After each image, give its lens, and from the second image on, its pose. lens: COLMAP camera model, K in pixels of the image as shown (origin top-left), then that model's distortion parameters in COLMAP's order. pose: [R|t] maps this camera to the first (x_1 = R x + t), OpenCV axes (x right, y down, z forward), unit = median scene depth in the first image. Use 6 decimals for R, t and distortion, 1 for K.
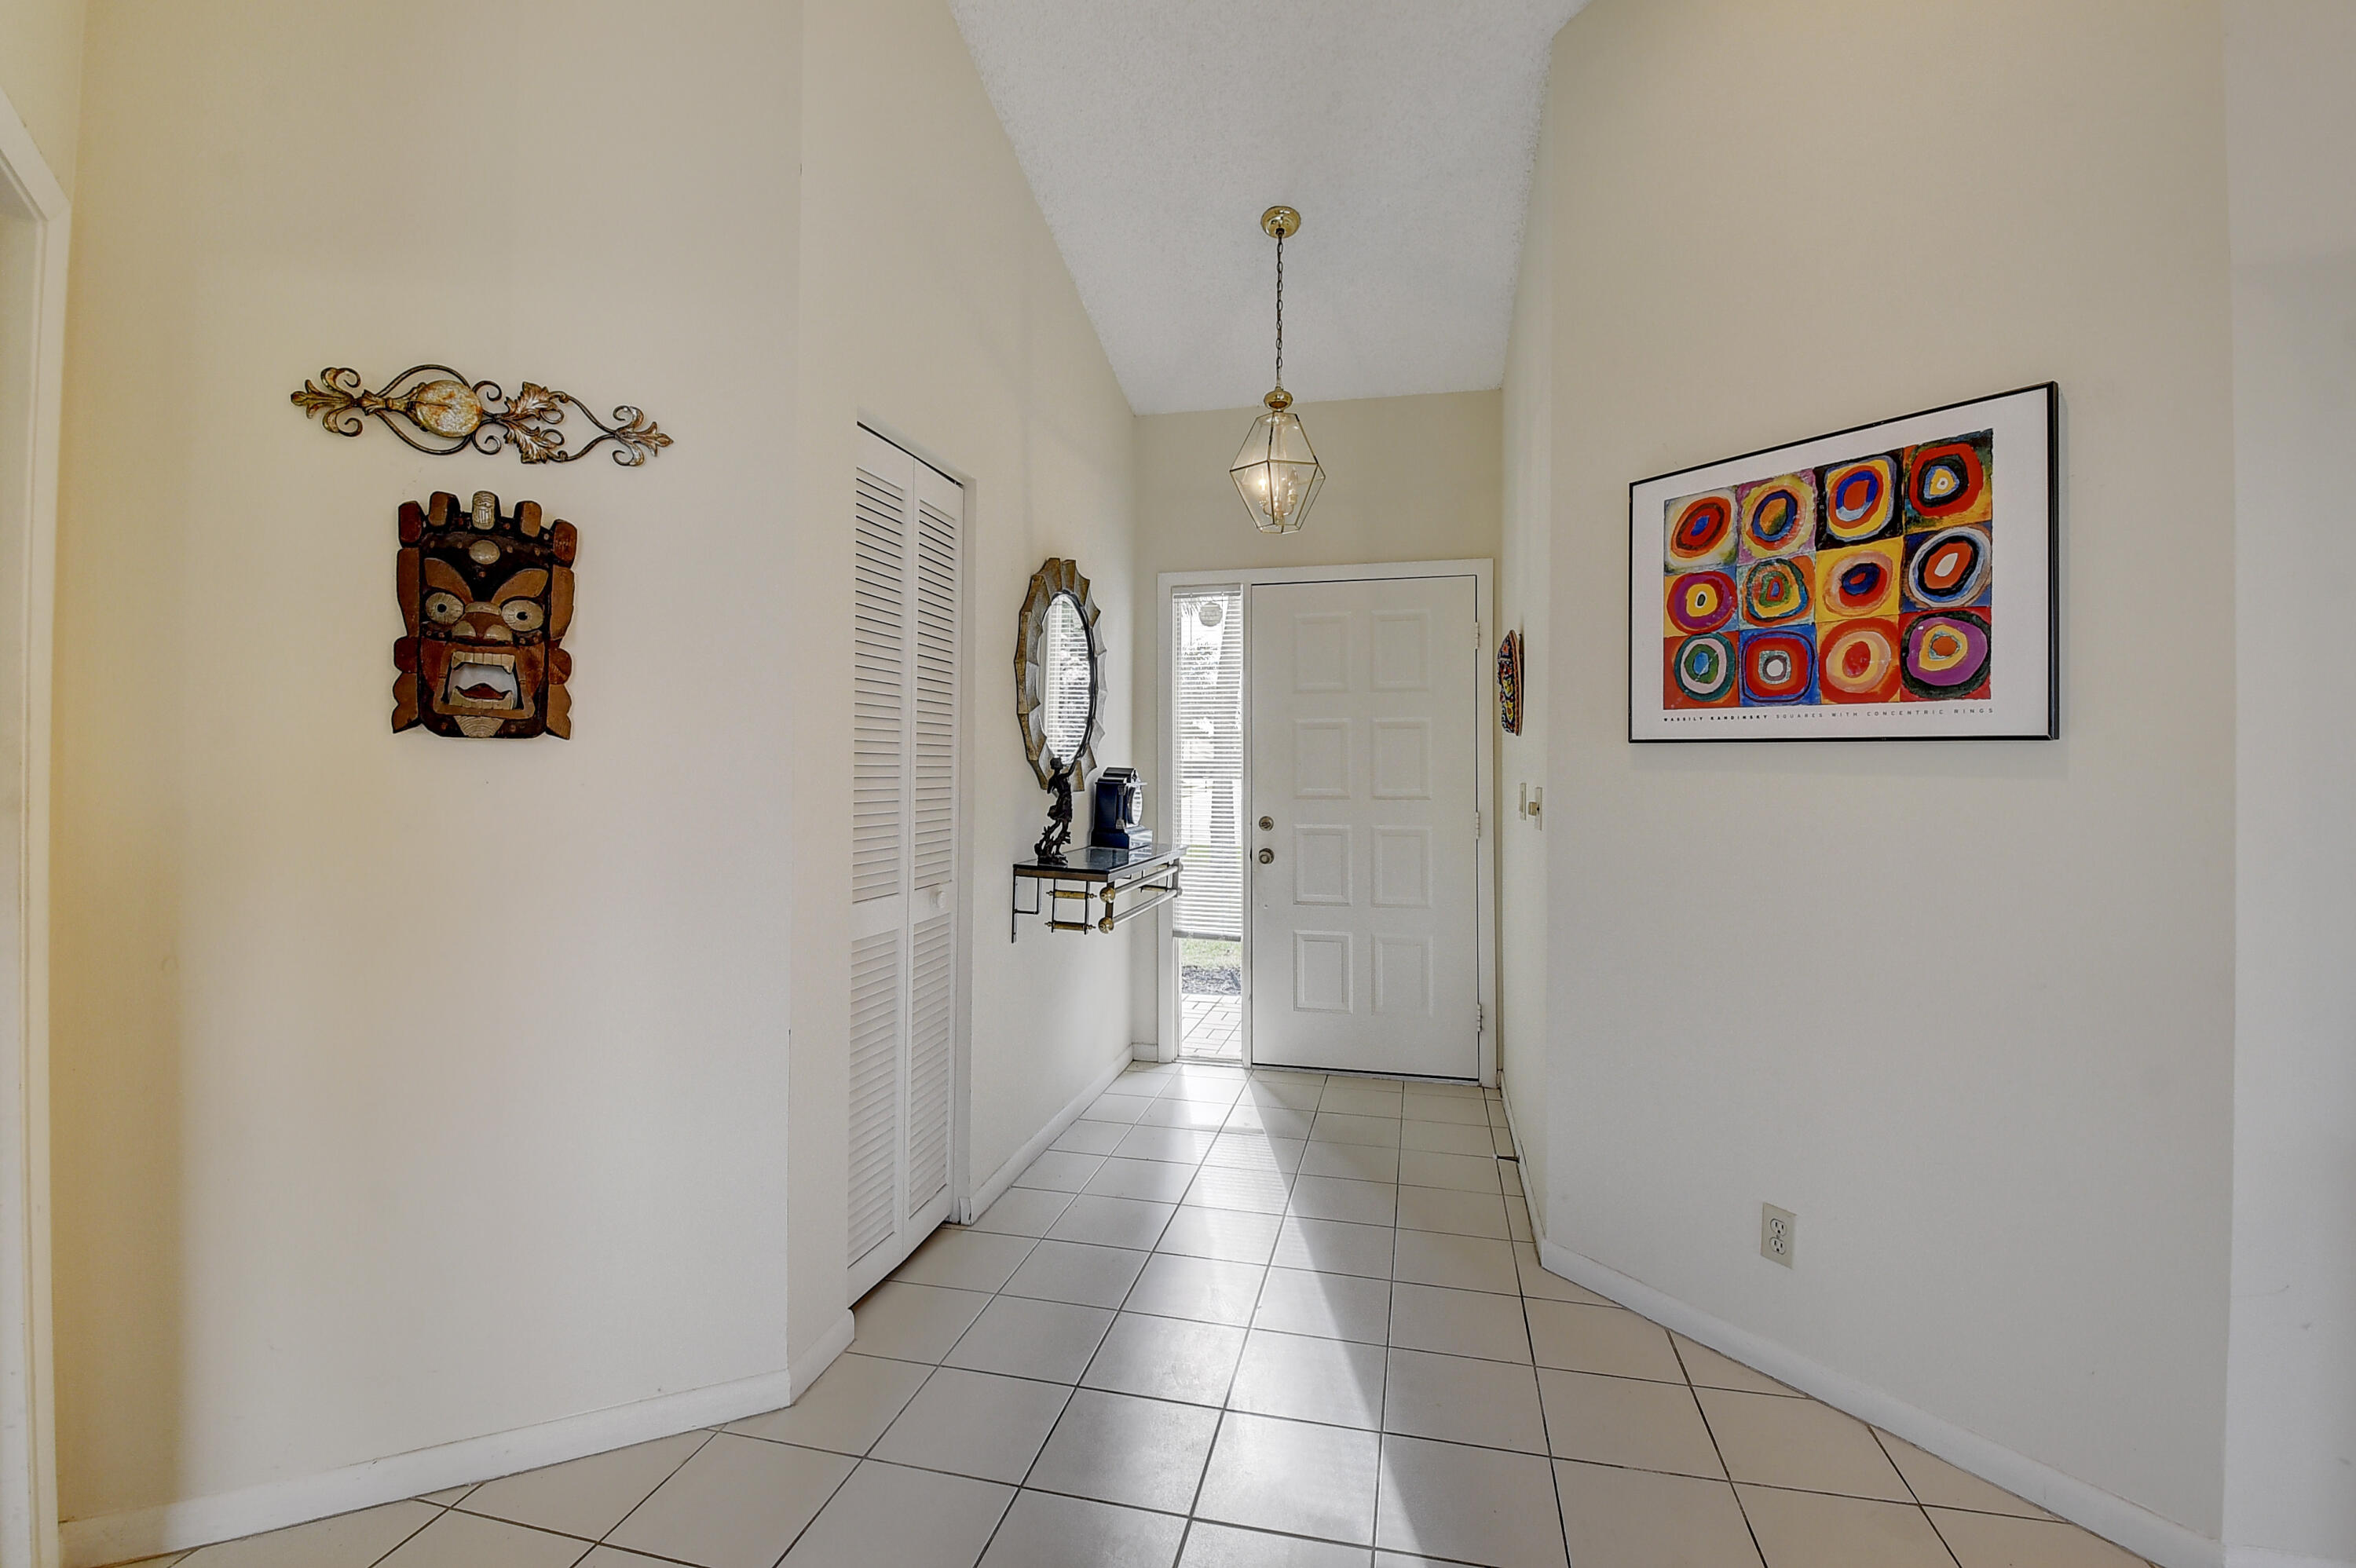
lens RADIAL K [[1043.0, 0, 1170.7], [0, 1043.0, 742.1], [0, 0, 1]] dist [0.006556, -0.018646]
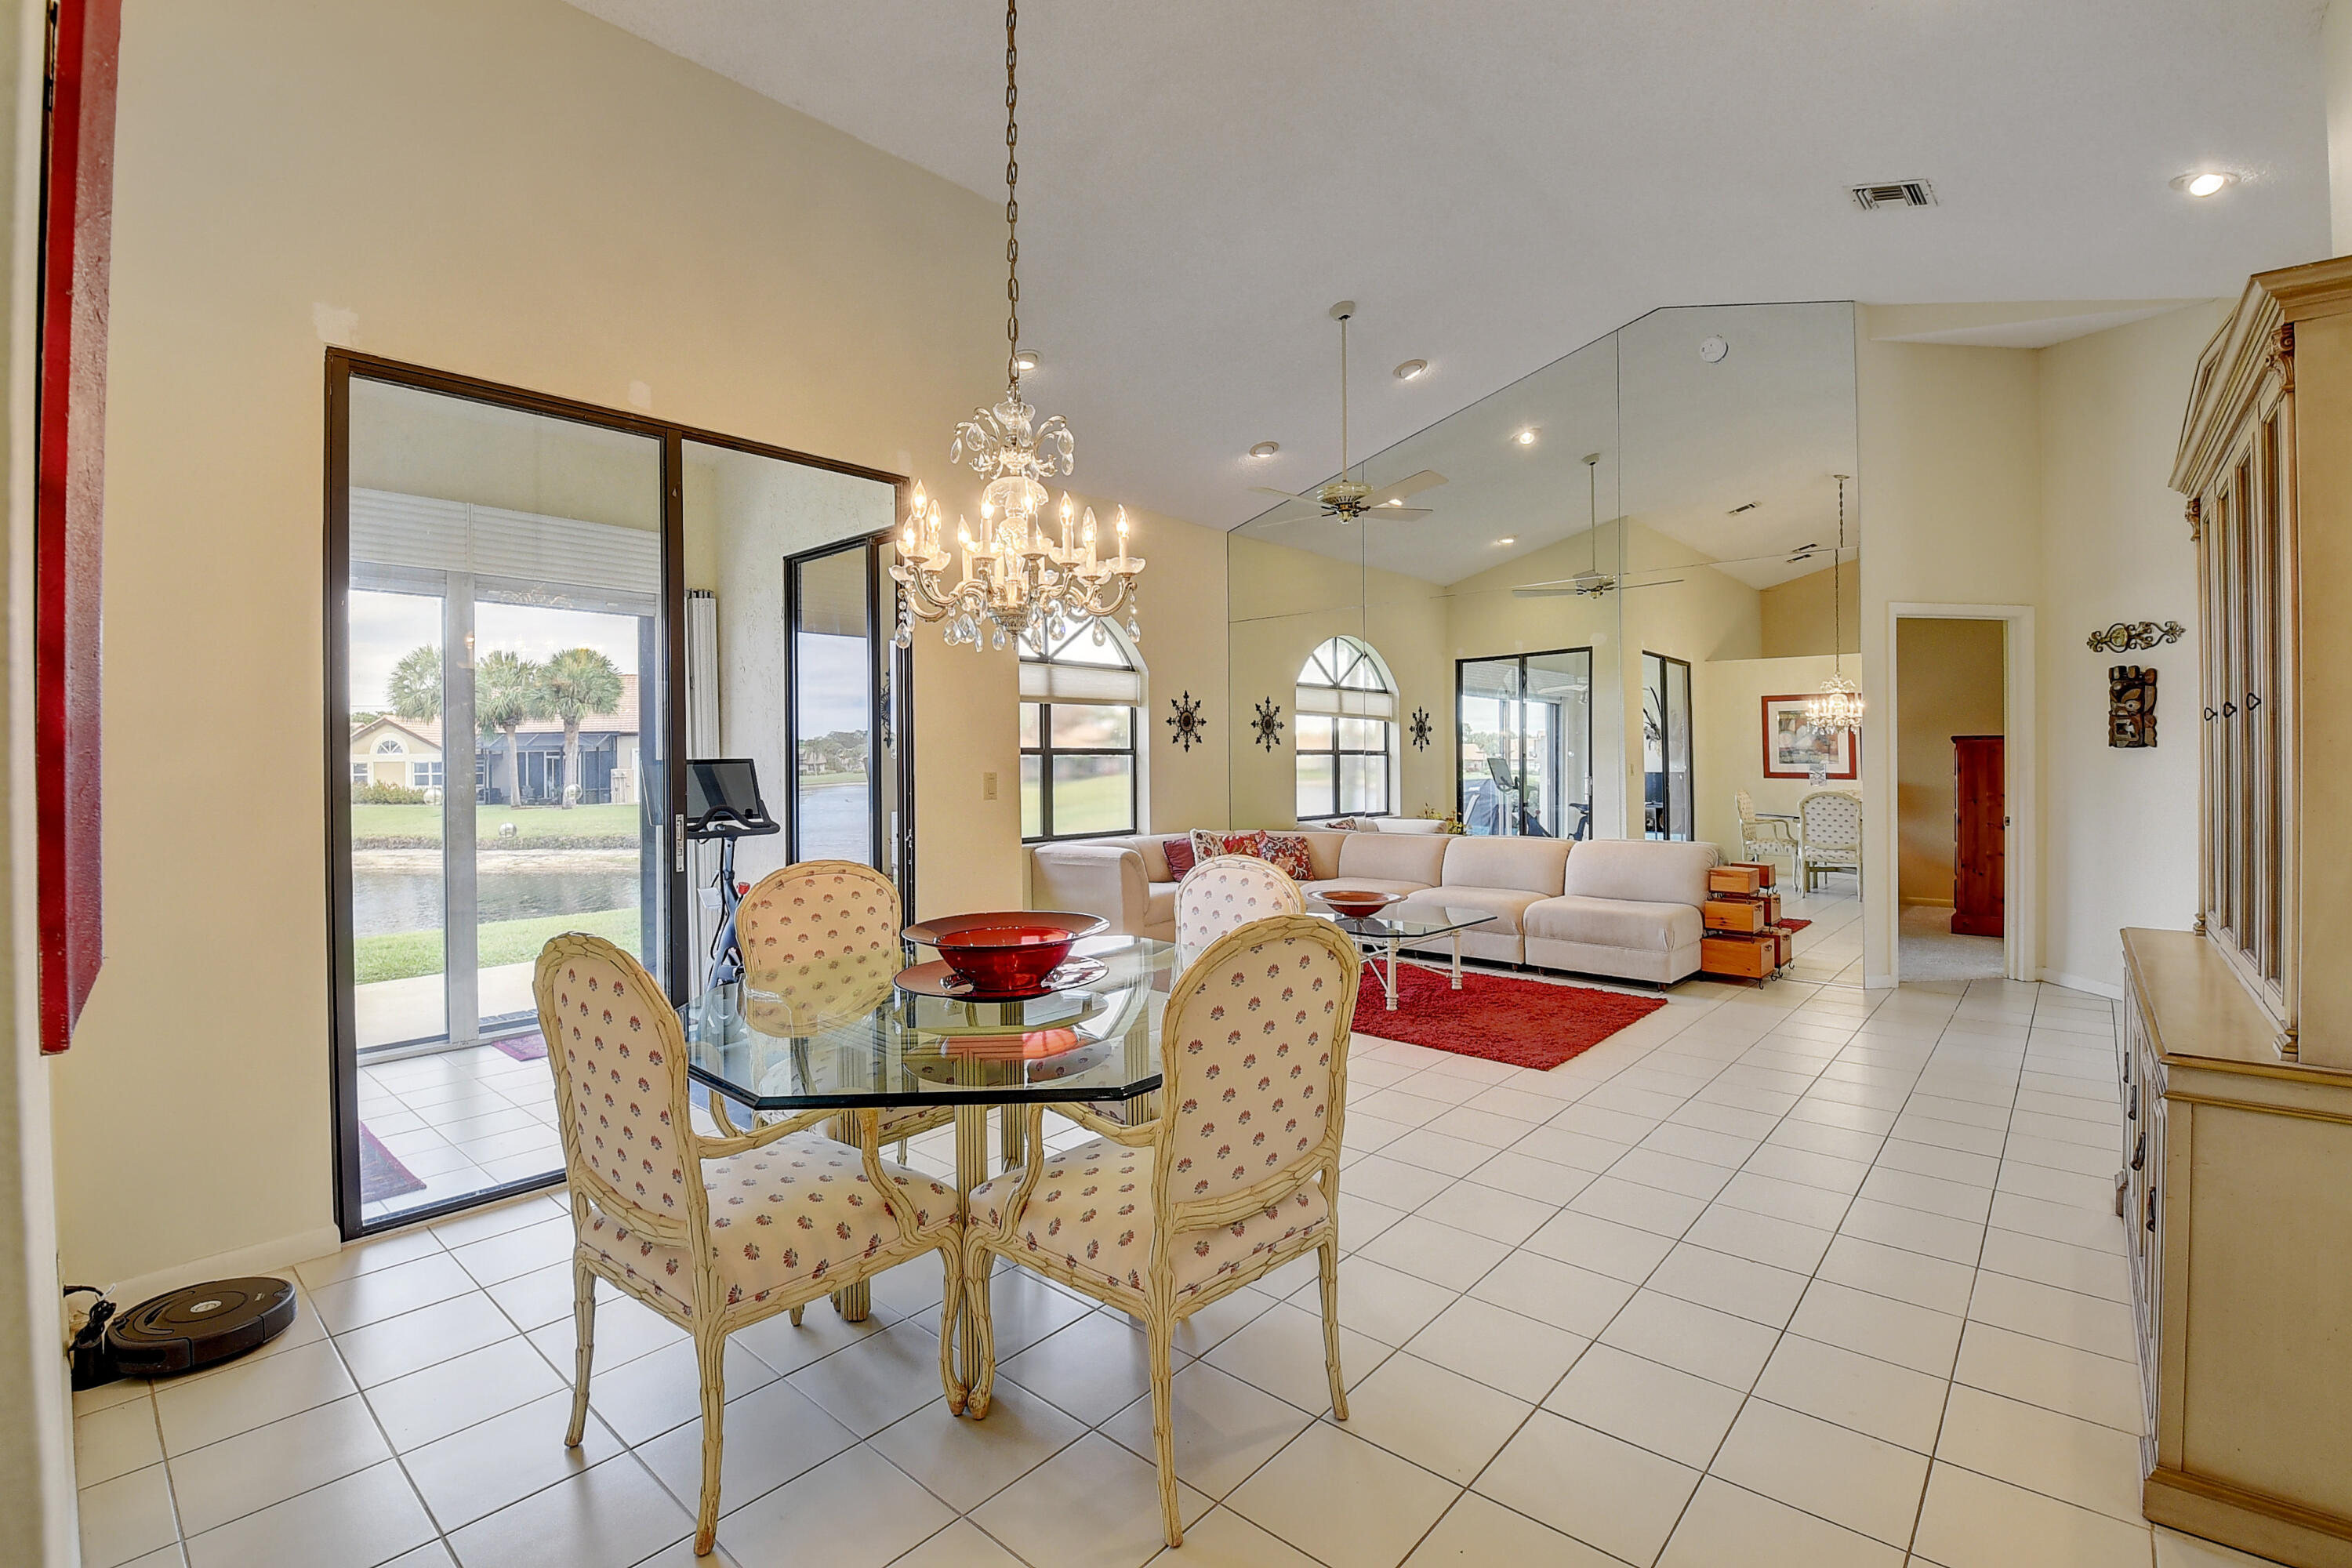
lens RADIAL K [[1041.3, 0, 1176.2], [0, 1041.3, 767.7], [0, 0, 1]] dist [0.006556, -0.018646]
pose [[-0.461326, 0.004901, -0.887217, 3.094206], [0.016073, 0.999867, -0.002834, 0.016796], [0.887085, -0.015568, -0.461344, -0.035989]]
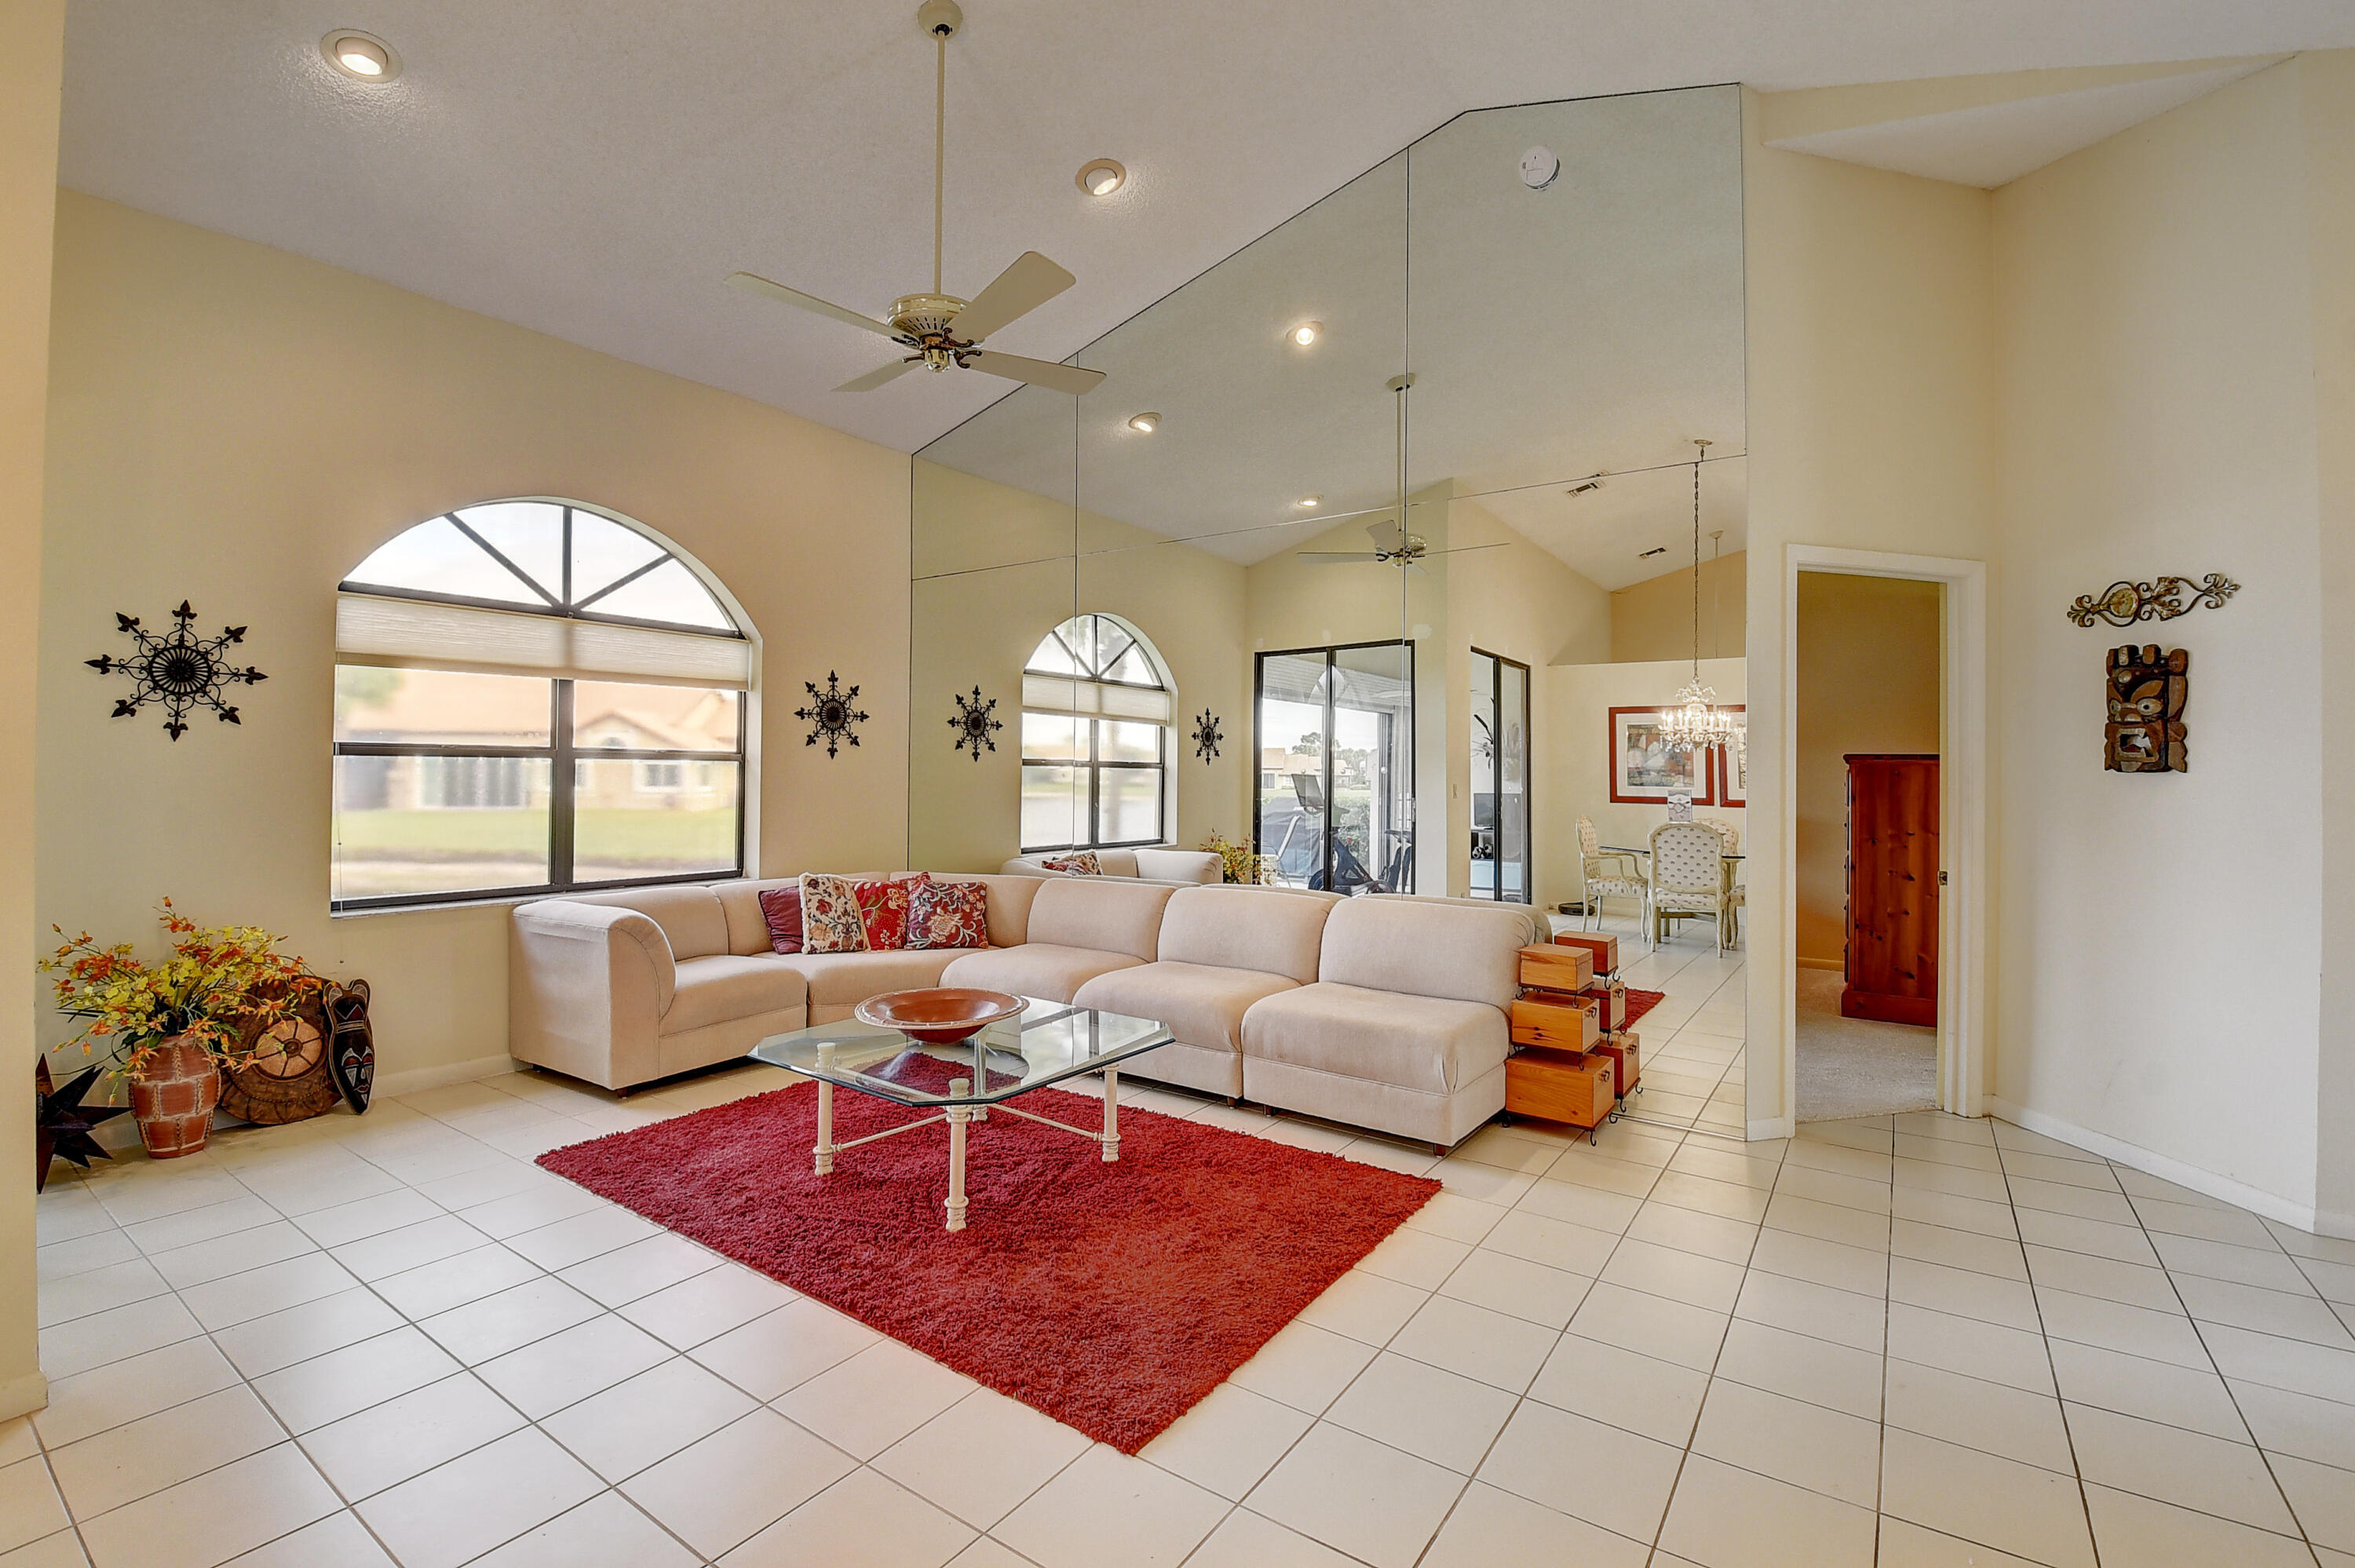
lens RADIAL K [[1042.5, 0, 1175.5], [0, 1042.5, 775.7], [0, 0, 1]] dist [0.006556, -0.018646]
pose [[-0.357047, -0.005150, -0.934072, 1.683348], [0.001643, 0.999980, -0.006142, 0.010002], [0.934085, -0.003728, -0.357031, 0.036925]]
